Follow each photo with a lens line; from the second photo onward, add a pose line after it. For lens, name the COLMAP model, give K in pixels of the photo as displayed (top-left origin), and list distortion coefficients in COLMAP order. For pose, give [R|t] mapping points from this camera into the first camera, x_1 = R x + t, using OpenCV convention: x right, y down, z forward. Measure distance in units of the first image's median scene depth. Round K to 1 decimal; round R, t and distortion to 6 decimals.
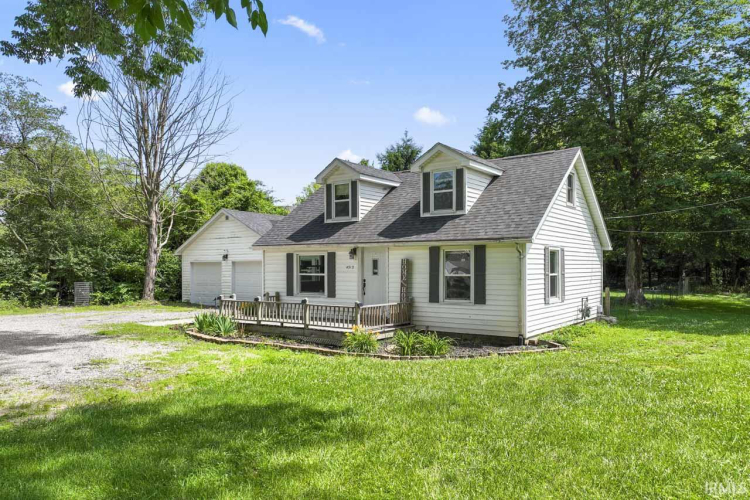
lens RADIAL K [[534.9, 0, 377.2], [0, 534.9, 250.3], [0, 0, 1]] dist [0.001738, 0.002623]
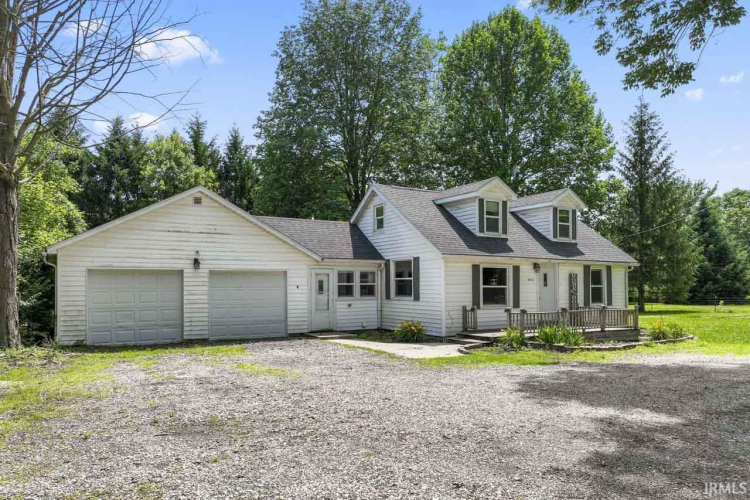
lens RADIAL K [[534.9, 0, 378.8], [0, 534.9, 249.0], [0, 0, 1]] dist [0.001738, 0.002623]
pose [[0.380886, 0.066418, 0.922233, -1.149379], [-0.027411, 0.997789, -0.060538, 0.041854], [-0.924216, -0.002221, 0.381865, 0.821966]]
